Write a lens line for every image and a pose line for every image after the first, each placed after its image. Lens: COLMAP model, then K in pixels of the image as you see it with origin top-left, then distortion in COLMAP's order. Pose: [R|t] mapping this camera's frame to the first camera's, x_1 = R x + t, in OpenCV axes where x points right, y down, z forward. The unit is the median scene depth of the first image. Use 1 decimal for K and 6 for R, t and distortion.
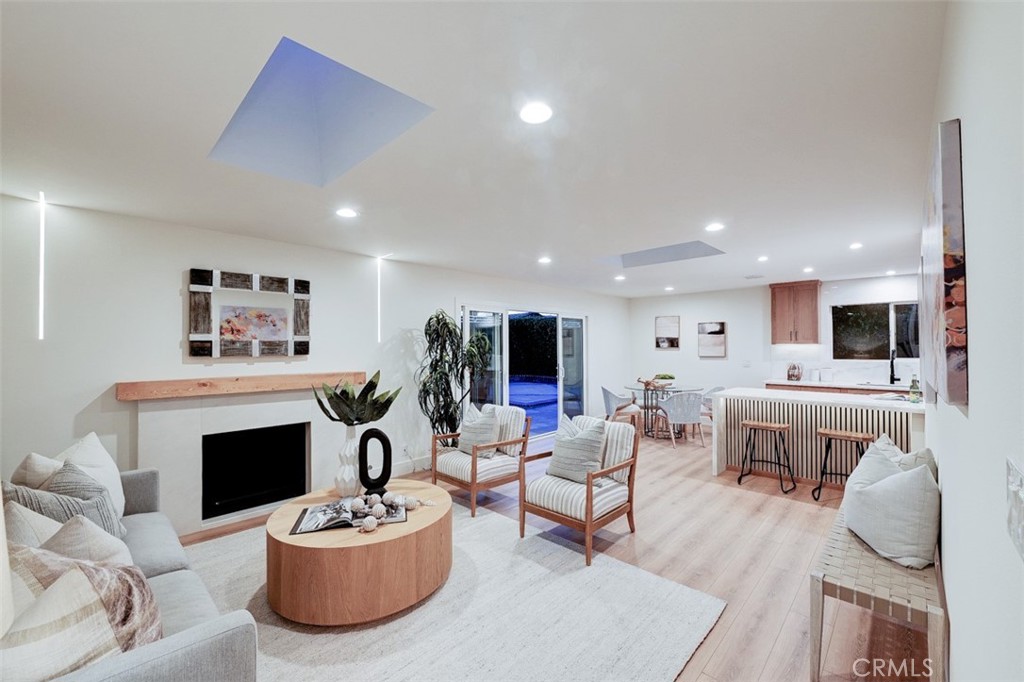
lens RADIAL K [[410.8, 0, 512.0], [0, 410.8, 341.0], [0, 0, 1]] dist [0.000158, 0.000028]
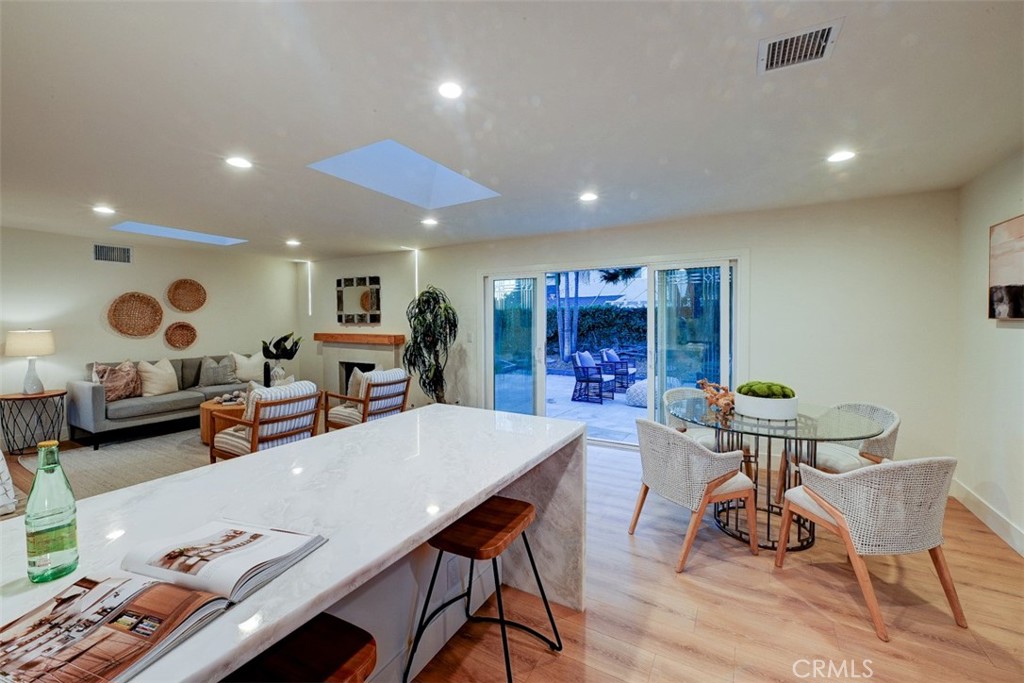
lens RADIAL K [[411.8, 0, 512.6], [0, 411.8, 322.5], [0, 0, 1]] dist [0.000210, 0.000012]
pose [[0.244662, 0.007120, -0.969582, 0.739125], [0.012450, 0.999868, 0.010484, 0.014071], [0.969528, -0.014637, 0.244541, 0.692950]]
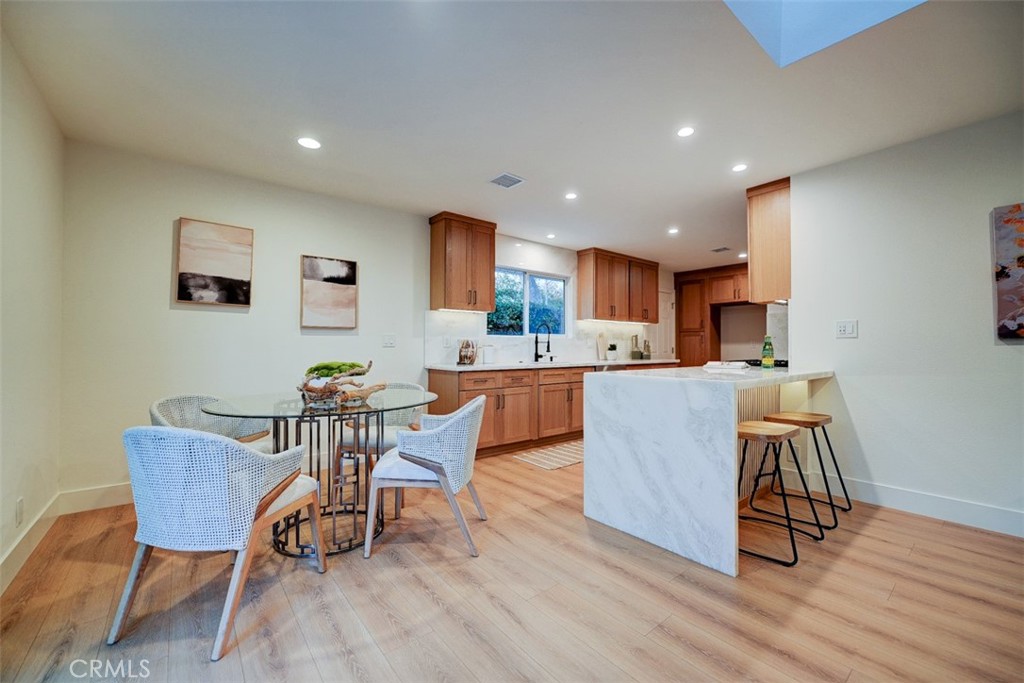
lens RADIAL K [[412.4, 0, 512.0], [0, 412.4, 341.5], [0, 0, 1]] dist [0.000124, -0.000023]
pose [[0.113472, 0.021454, 0.993310, 0.029516], [-0.012923, 0.999714, -0.020116, 0.070858], [-0.993457, -0.010554, 0.113717, 0.847535]]
